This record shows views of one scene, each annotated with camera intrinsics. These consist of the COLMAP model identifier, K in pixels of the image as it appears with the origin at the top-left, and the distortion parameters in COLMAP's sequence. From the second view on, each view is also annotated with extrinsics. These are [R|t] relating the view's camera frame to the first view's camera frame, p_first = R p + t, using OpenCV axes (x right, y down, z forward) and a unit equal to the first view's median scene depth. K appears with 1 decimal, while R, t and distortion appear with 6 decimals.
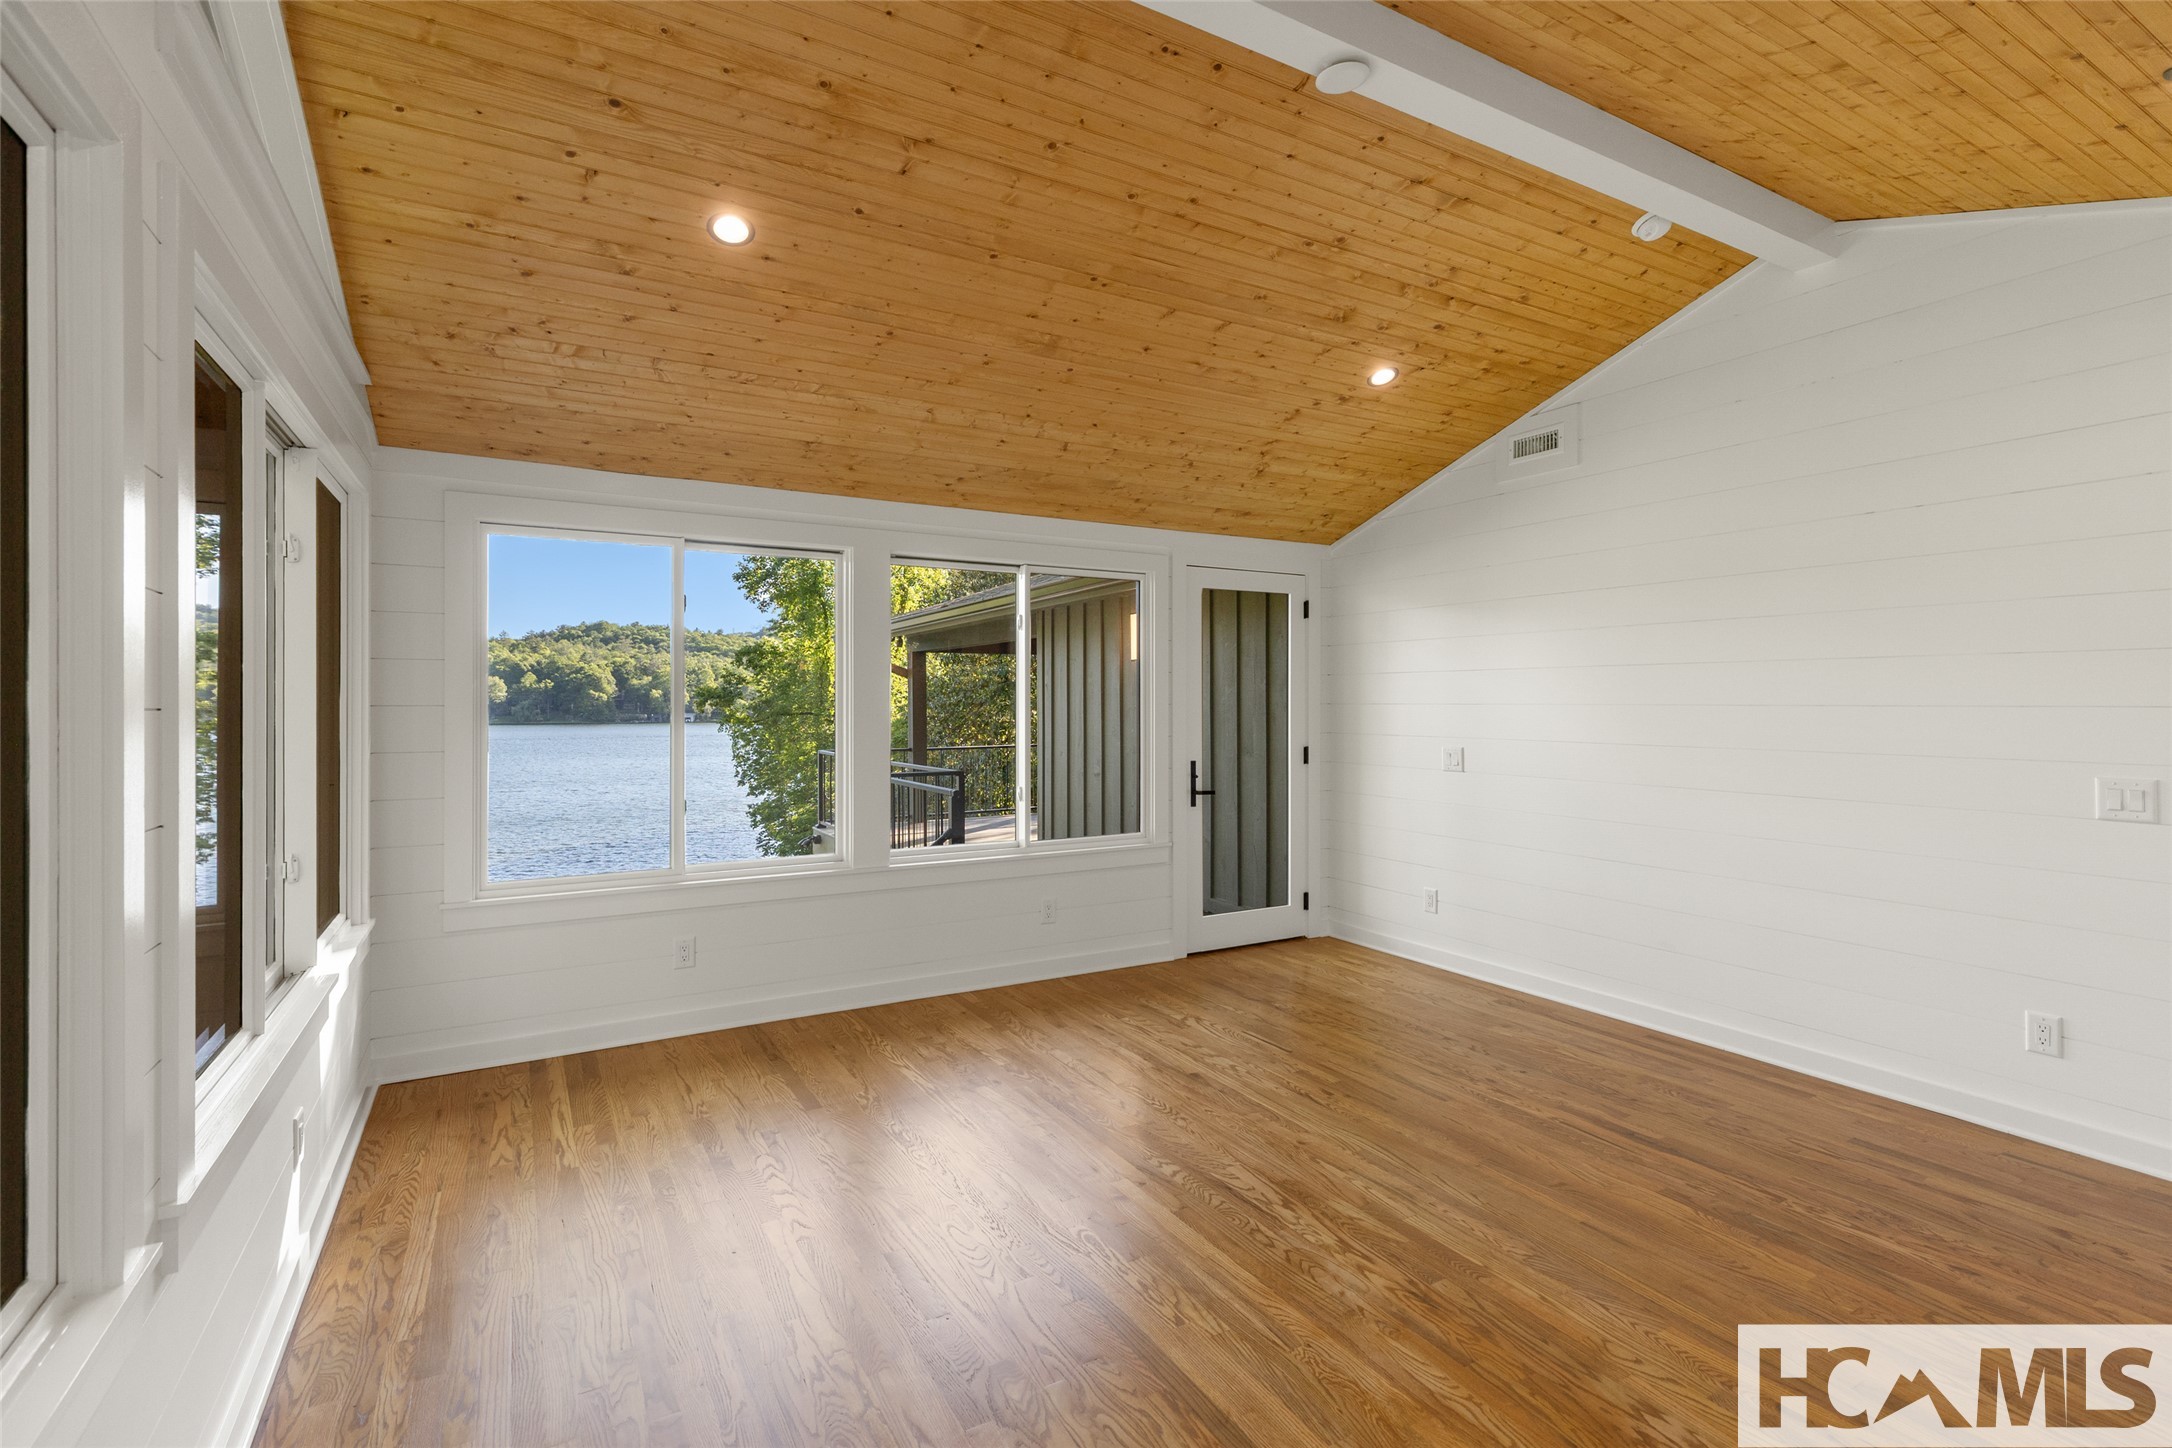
lens RADIAL K [[989.9, 0, 1090.2], [0, 989.9, 697.7], [0, 0, 1]] dist [0.003568, 0.000310]
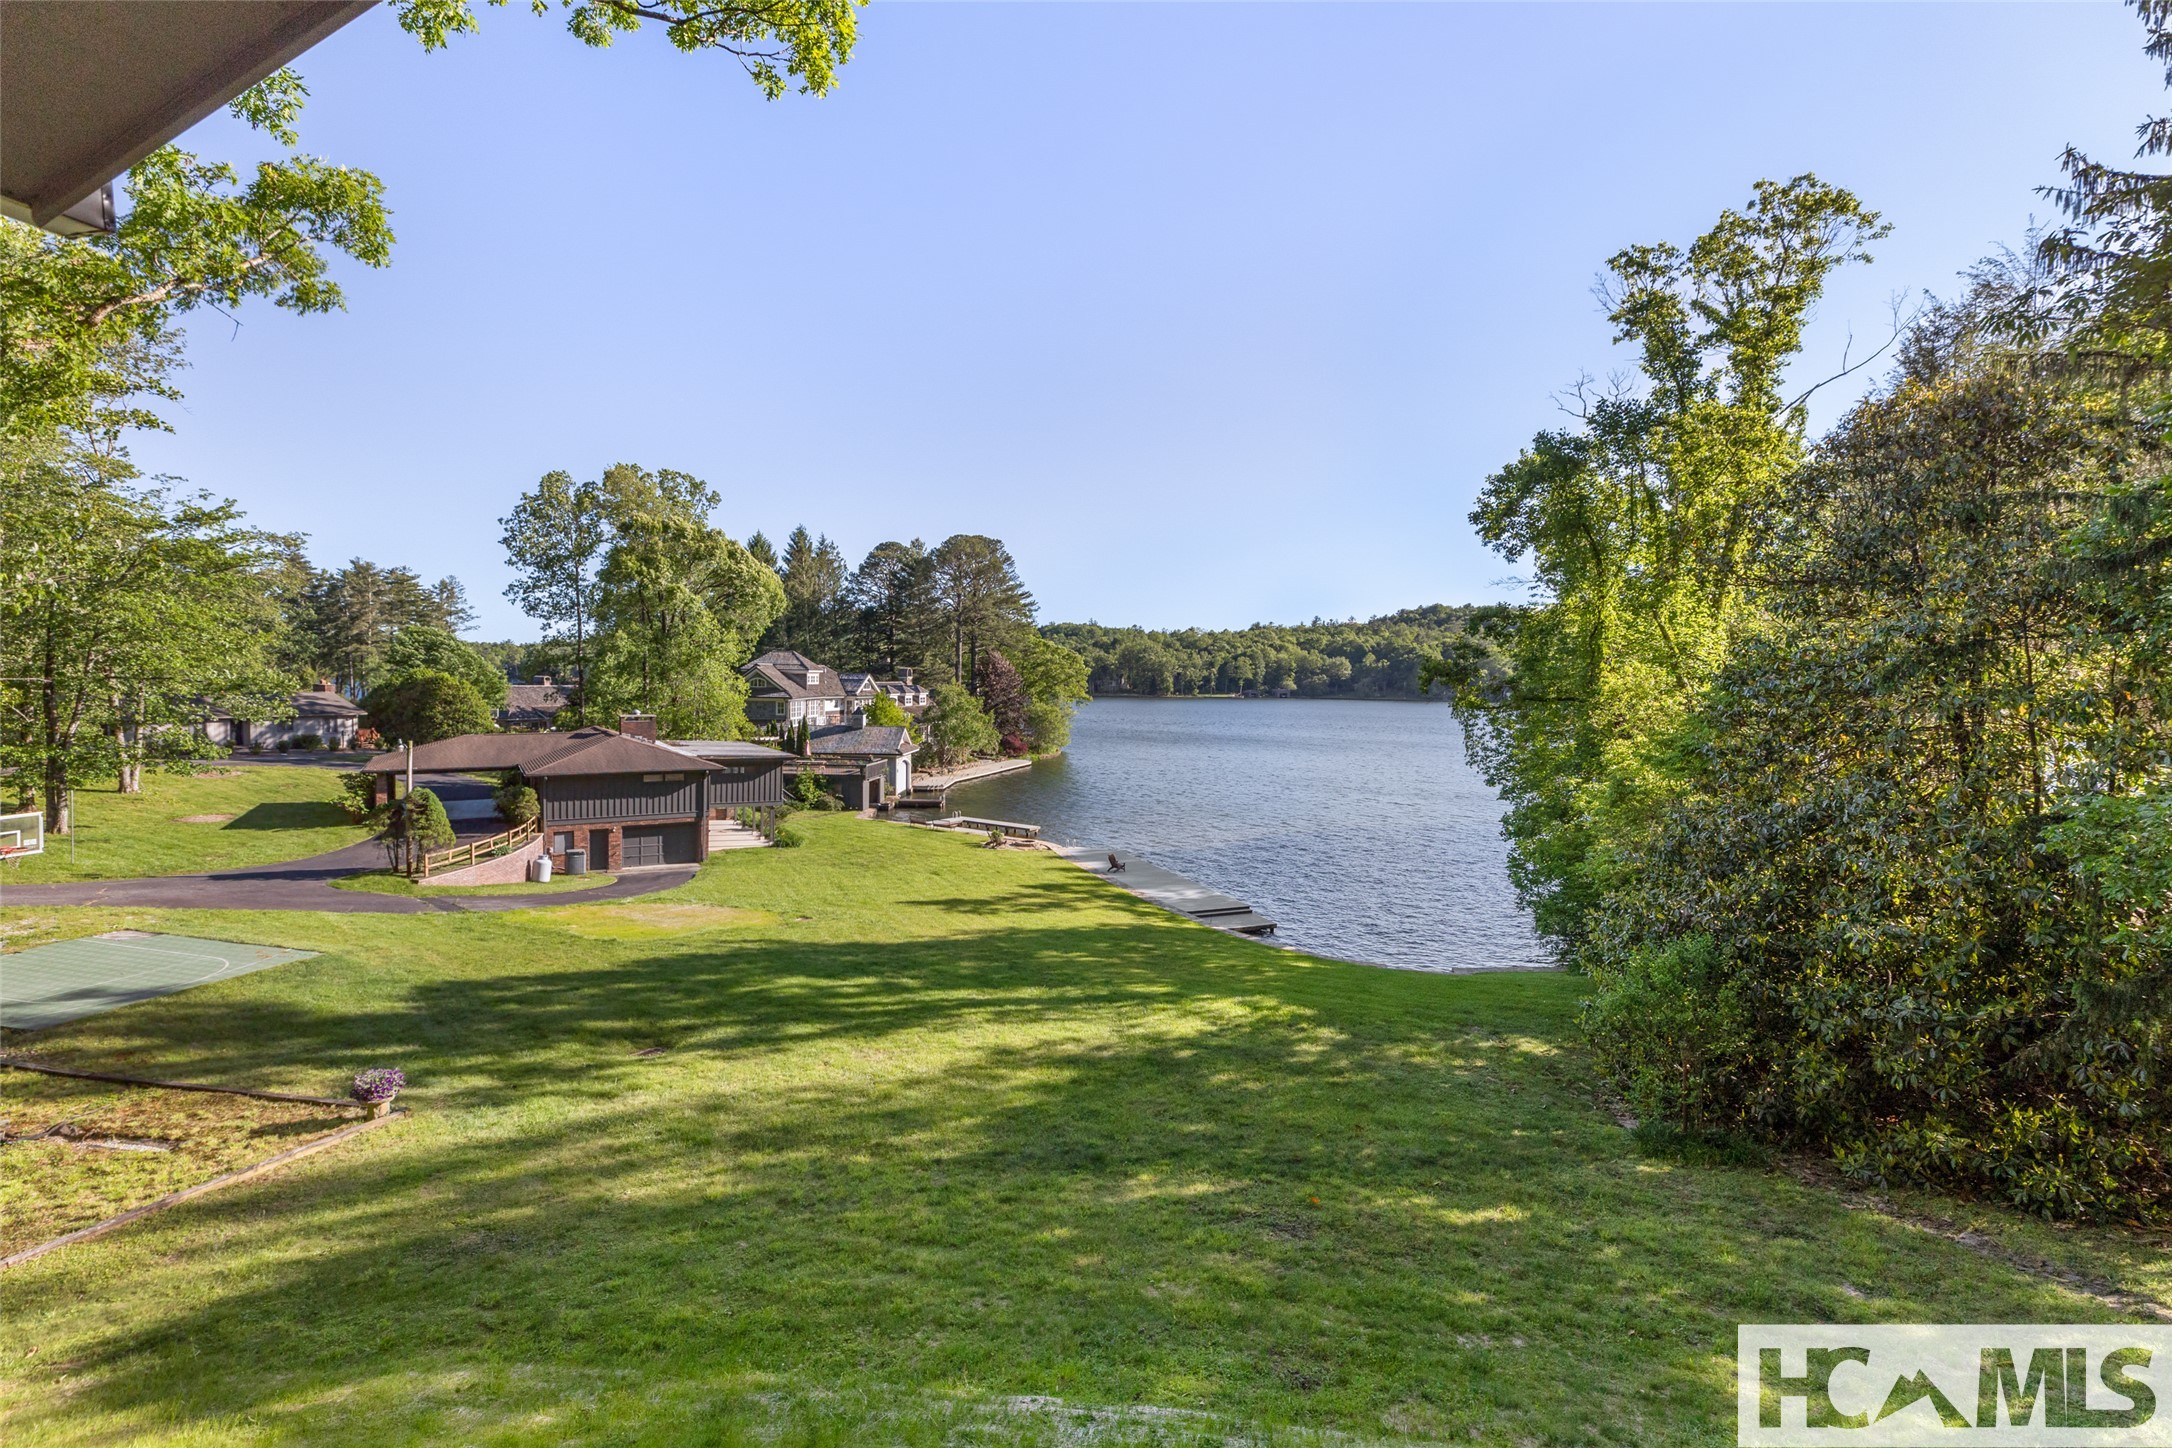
lens RADIAL K [[969.5, 0, 1094.0], [0, 969.5, 719.0], [0, 0, 1]] dist [0.003160, 0.000043]
pose [[0.696006, 0.041662, -0.716826, -0.206359], [-0.010930, 0.998814, 0.047438, 0.006192], [0.717953, -0.025182, 0.695636, 2.834201]]
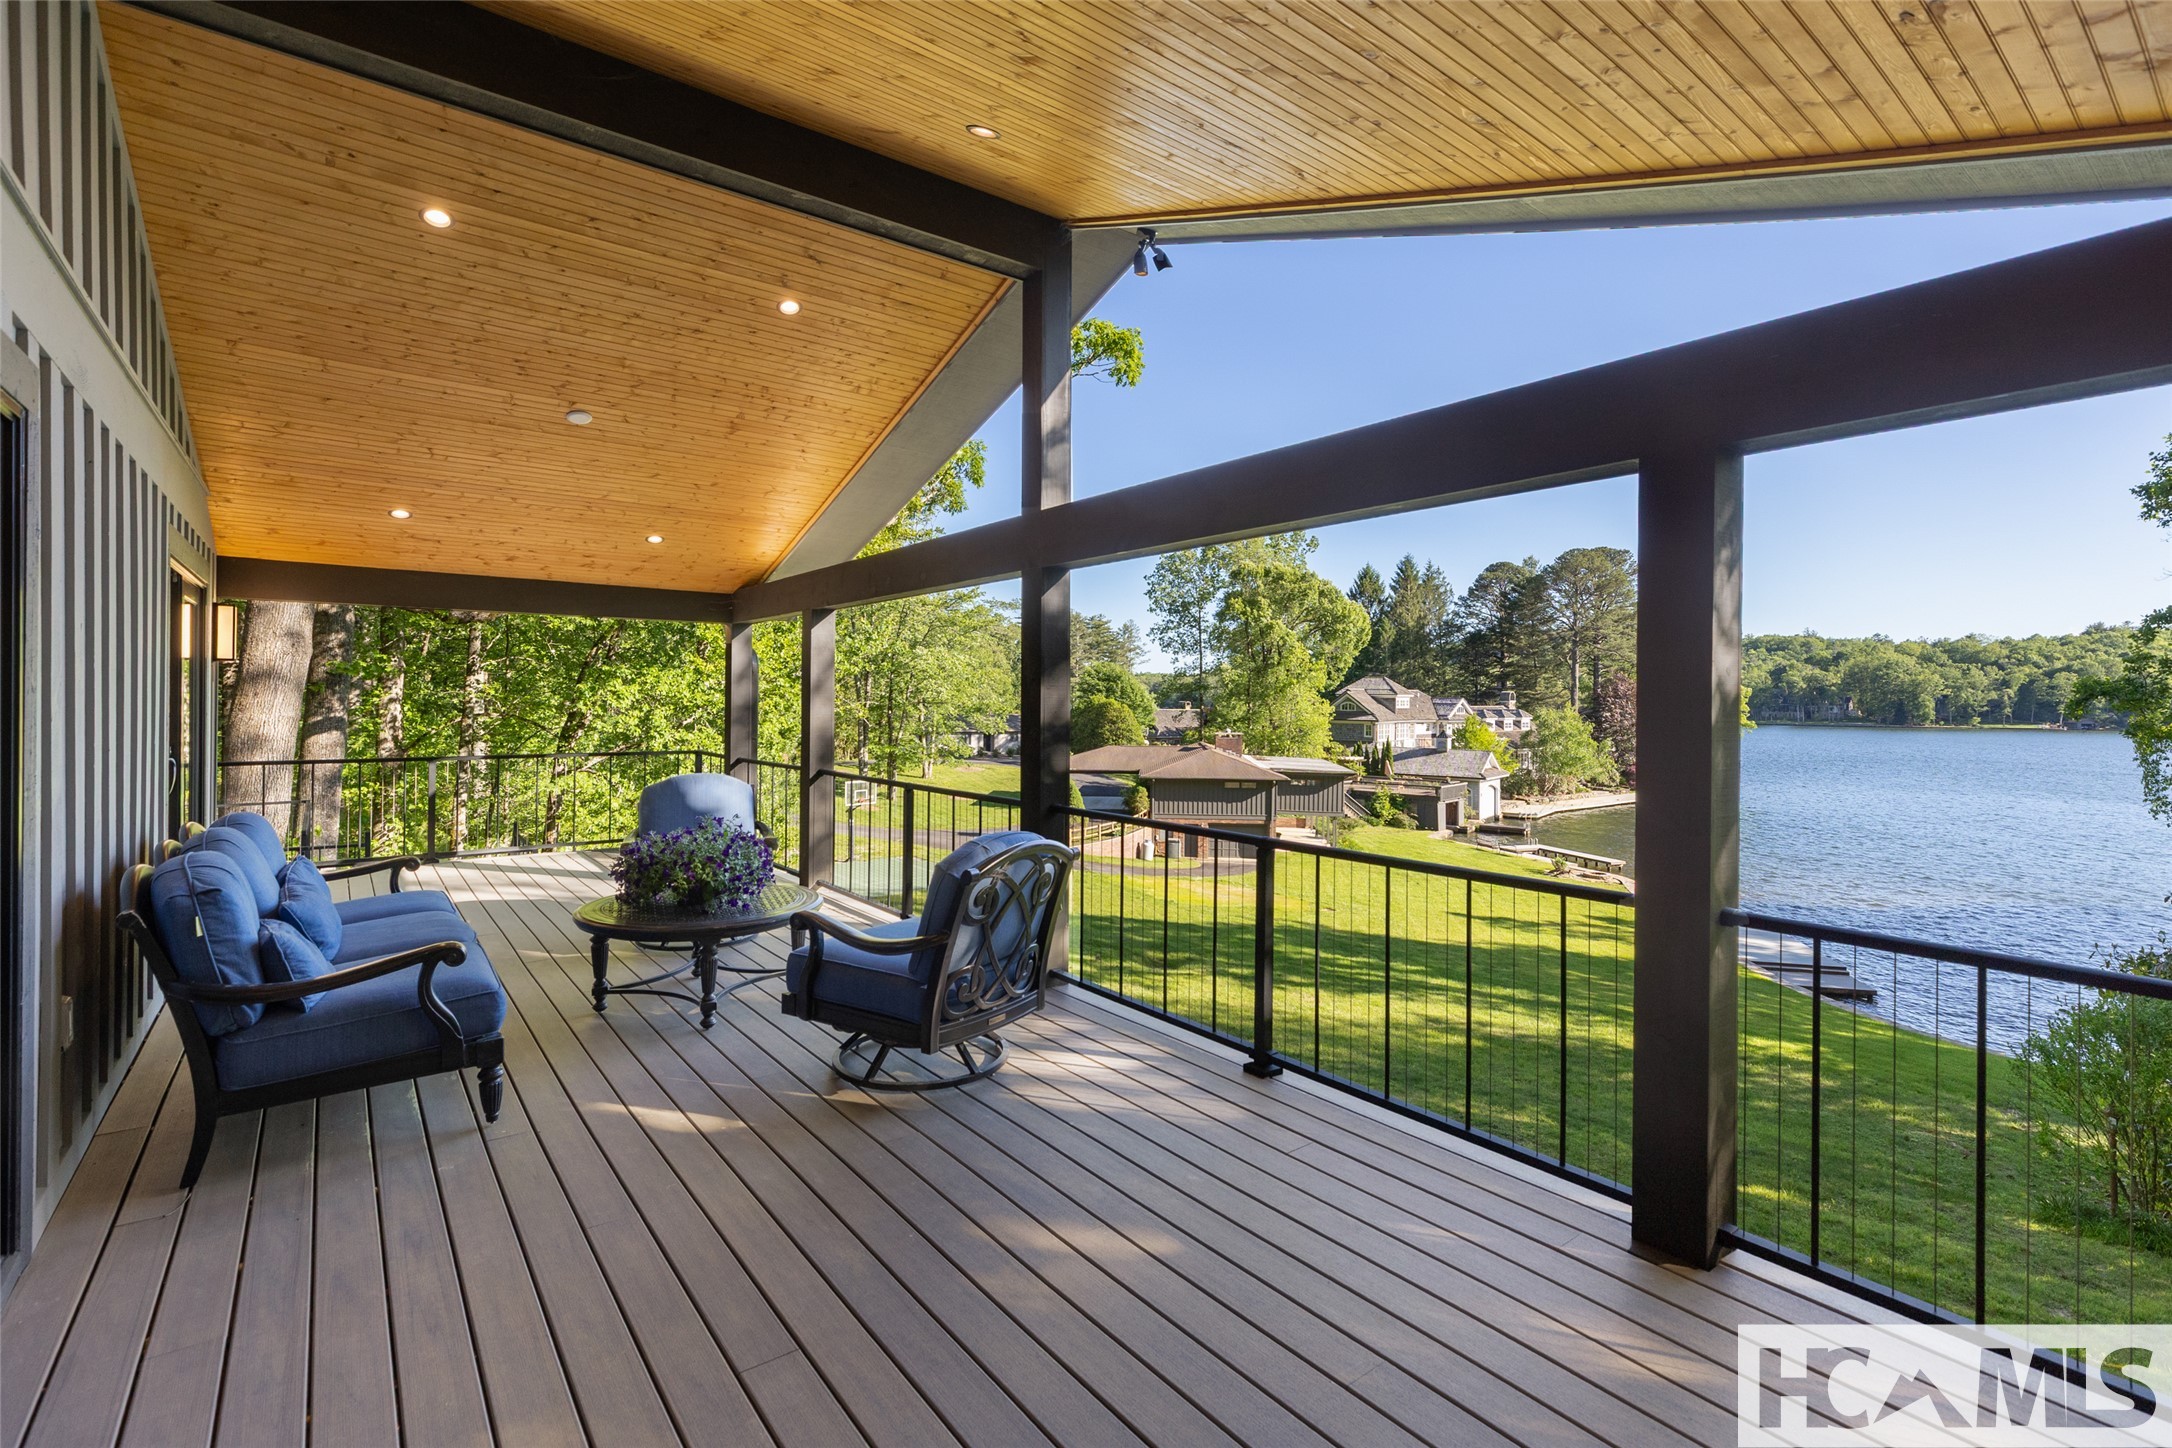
lens RADIAL K [[989.9, 0, 1090.2], [0, 989.9, 697.7], [0, 0, 1]] dist [0.003568, 0.000310]
pose [[0.132592, 0.004922, -0.991159, 1.596802], [-0.003999, 0.999982, 0.004431, 0.012484], [0.991163, 0.003376, 0.132609, 3.174878]]
